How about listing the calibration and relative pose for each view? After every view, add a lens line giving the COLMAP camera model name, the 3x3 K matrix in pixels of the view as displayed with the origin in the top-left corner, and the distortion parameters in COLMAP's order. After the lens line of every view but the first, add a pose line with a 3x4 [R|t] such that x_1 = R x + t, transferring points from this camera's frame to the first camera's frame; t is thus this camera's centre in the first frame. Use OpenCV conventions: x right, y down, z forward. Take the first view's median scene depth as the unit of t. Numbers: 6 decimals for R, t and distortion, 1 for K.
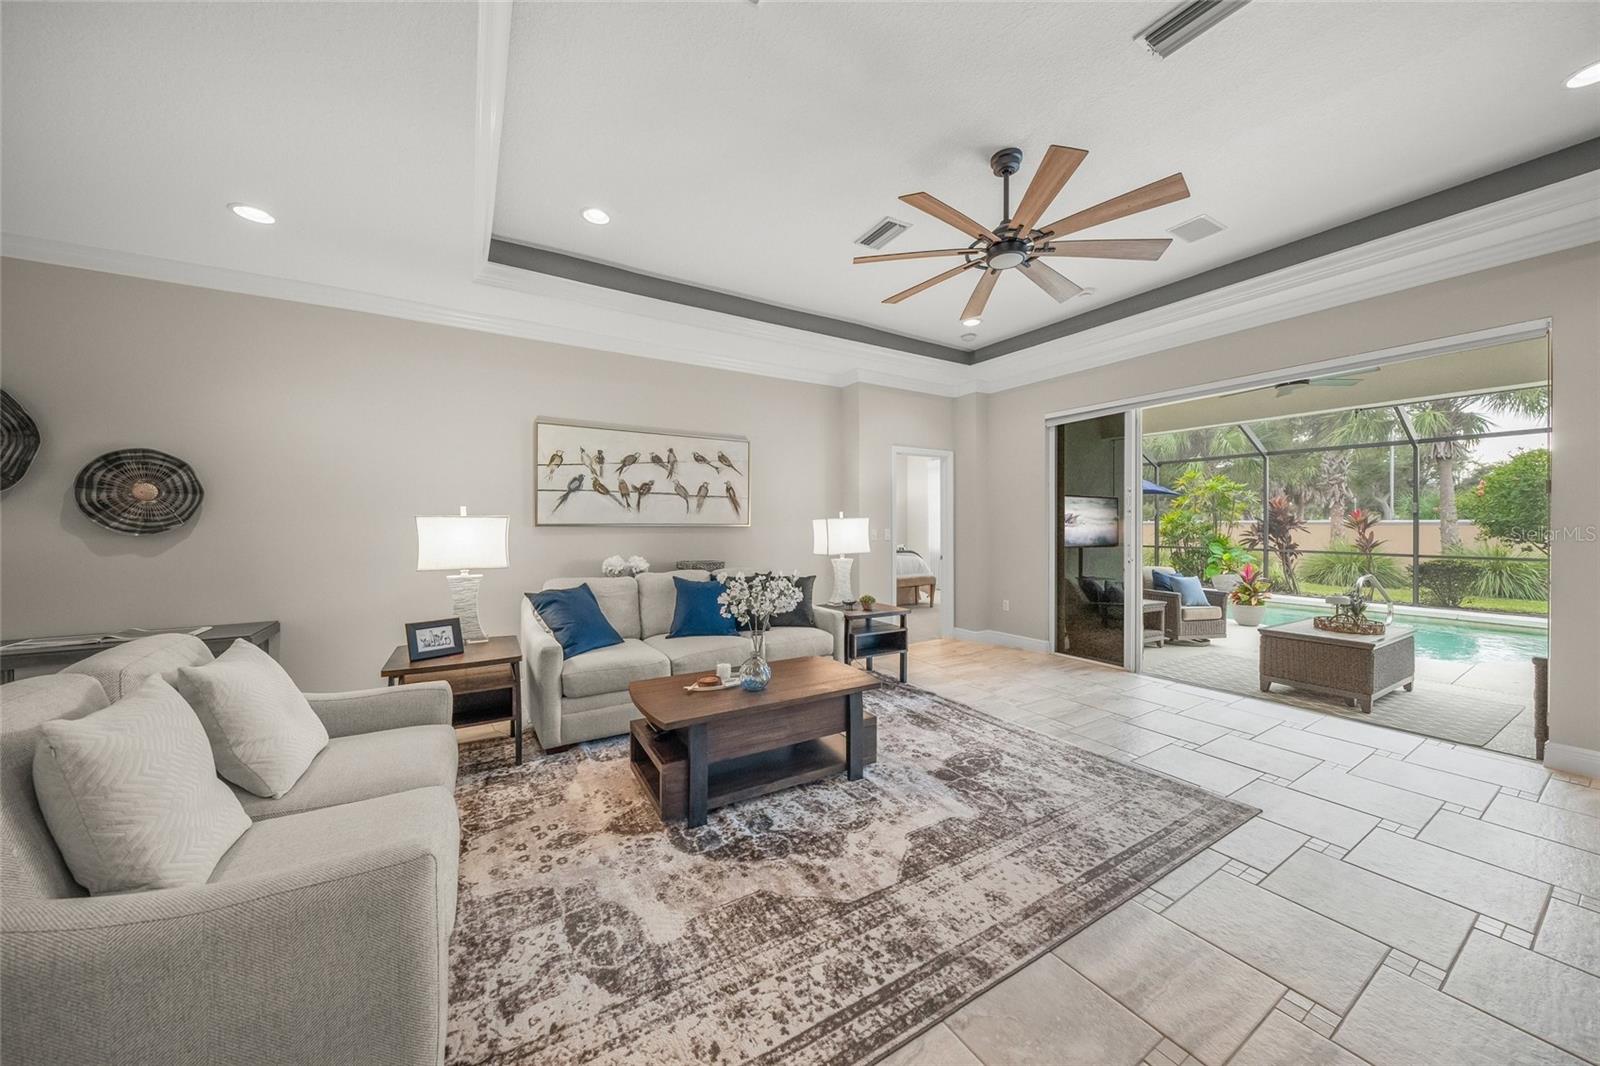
lens RADIAL K [[544.8, 0, 806.4], [0, 544.8, 527.0], [0, 0, 1]] dist [-0.013377, 0.001323]
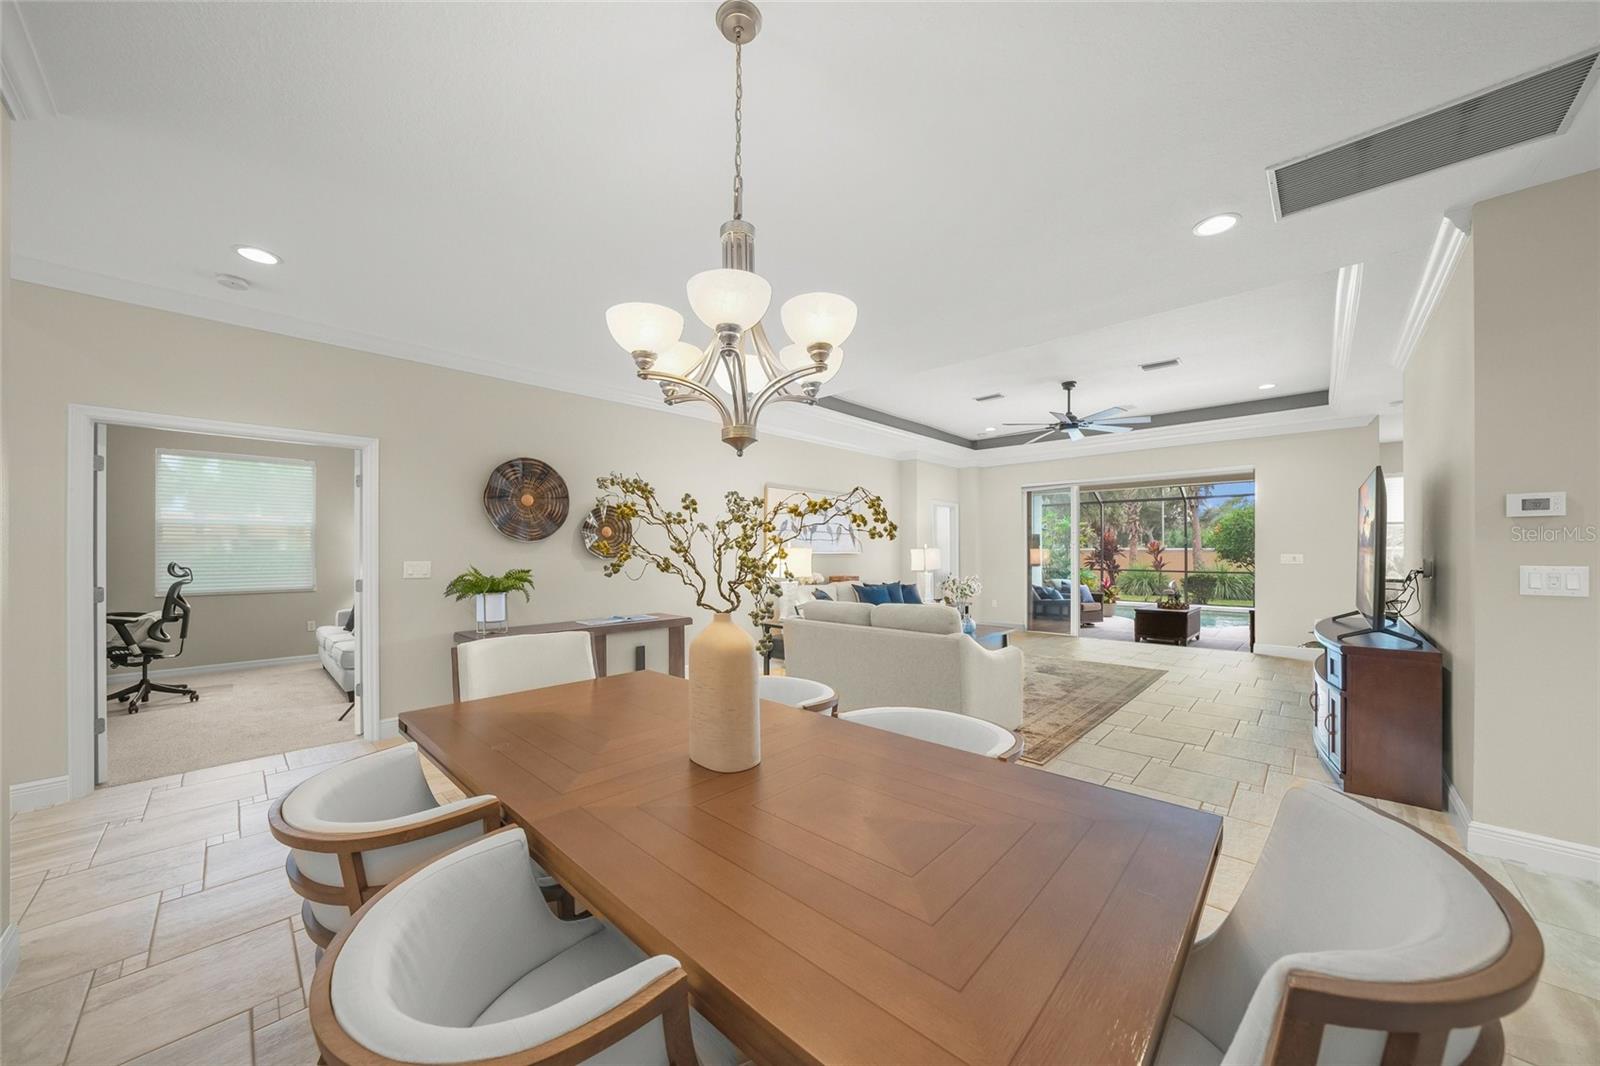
lens RADIAL K [[544.8, 0, 816.1], [0, 544.8, 554.3], [0, 0, 1]] dist [-0.013377, 0.001323]
pose [[0.962186, -0.001168, 0.272391, -0.540262], [0.000721, 0.999998, 0.001743, -0.000671], [-0.272393, -0.001481, 0.962185, -0.367421]]
